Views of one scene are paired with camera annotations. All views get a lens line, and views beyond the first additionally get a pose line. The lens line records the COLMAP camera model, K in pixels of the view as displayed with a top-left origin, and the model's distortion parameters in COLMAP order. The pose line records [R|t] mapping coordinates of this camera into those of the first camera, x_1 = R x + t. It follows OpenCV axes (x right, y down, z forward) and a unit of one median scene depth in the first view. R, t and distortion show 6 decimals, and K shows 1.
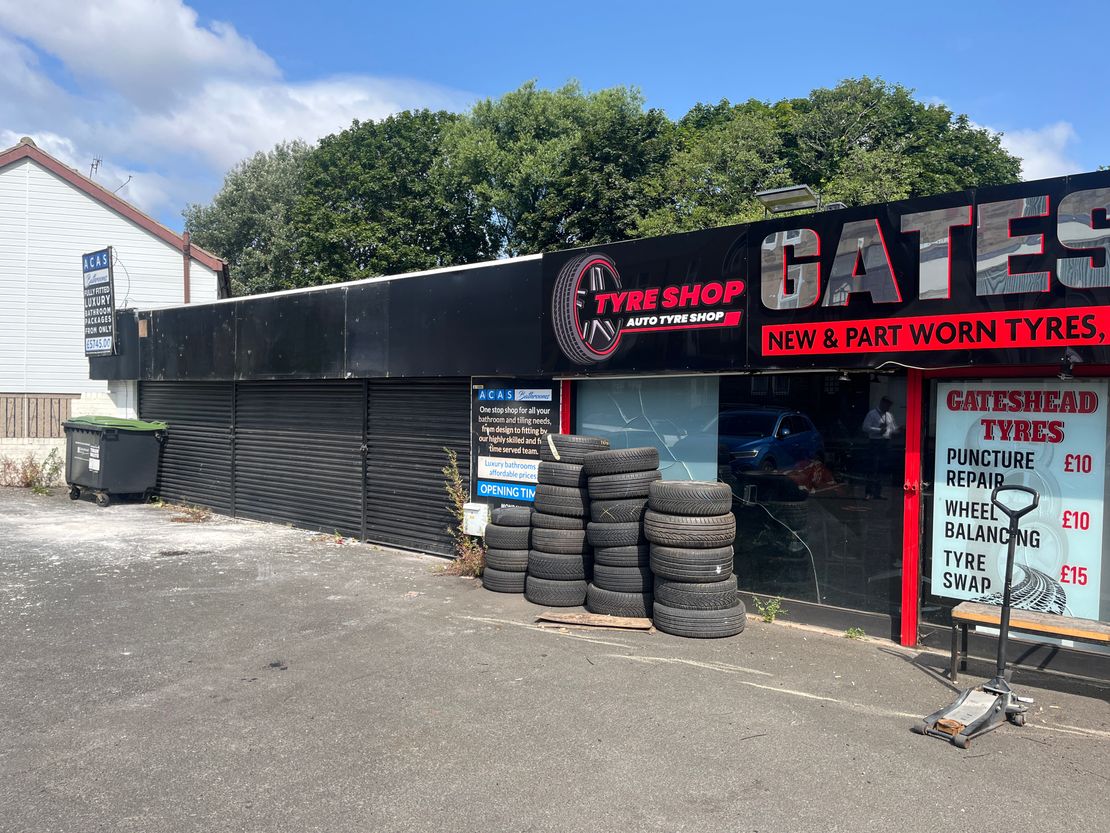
lens RADIAL K [[843.5, 0, 556.5], [0, 843.5, 415.1], [0, 0, 1]] dist [0.073763, -0.006335]
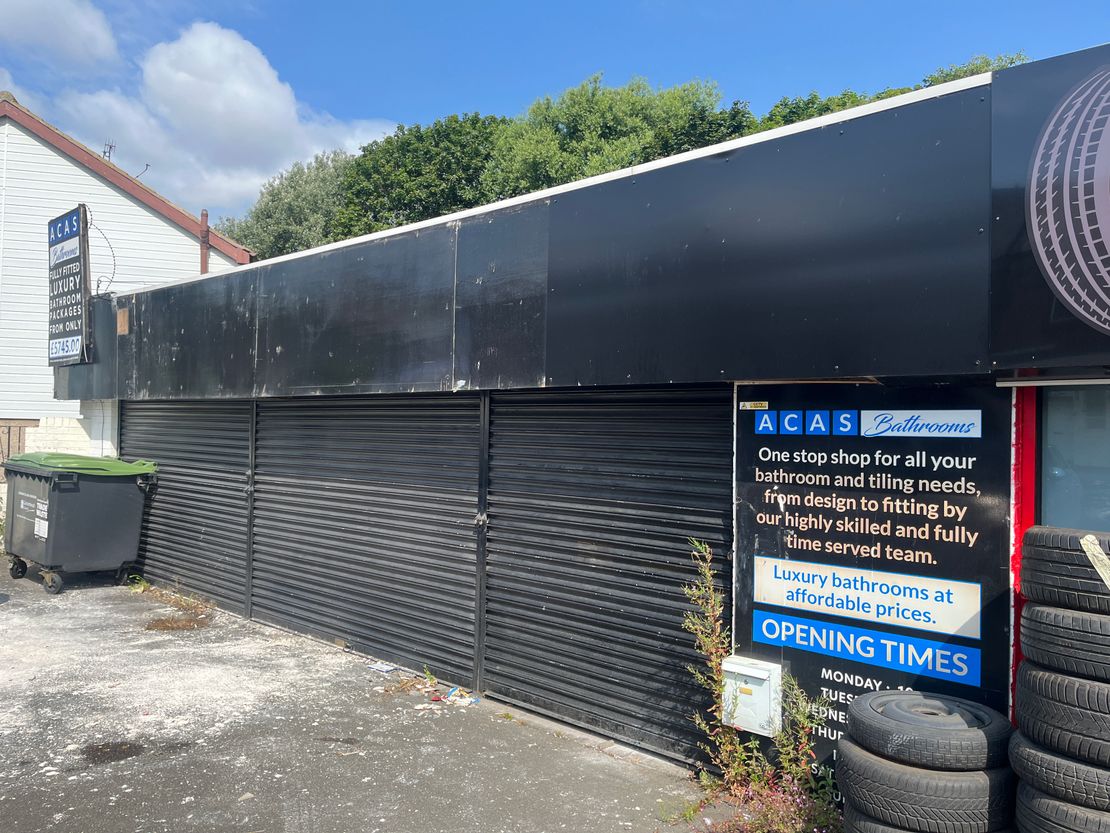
lens RADIAL K [[843.5, 0, 552.8], [0, 843.5, 417.2], [0, 0, 1]] dist [0.073763, -0.006335]
pose [[0.999251, 0.005179, -0.038342, -0.130540], [-0.006418, 0.999460, -0.032237, -0.007949], [0.038154, 0.032458, 0.998745, 0.371098]]
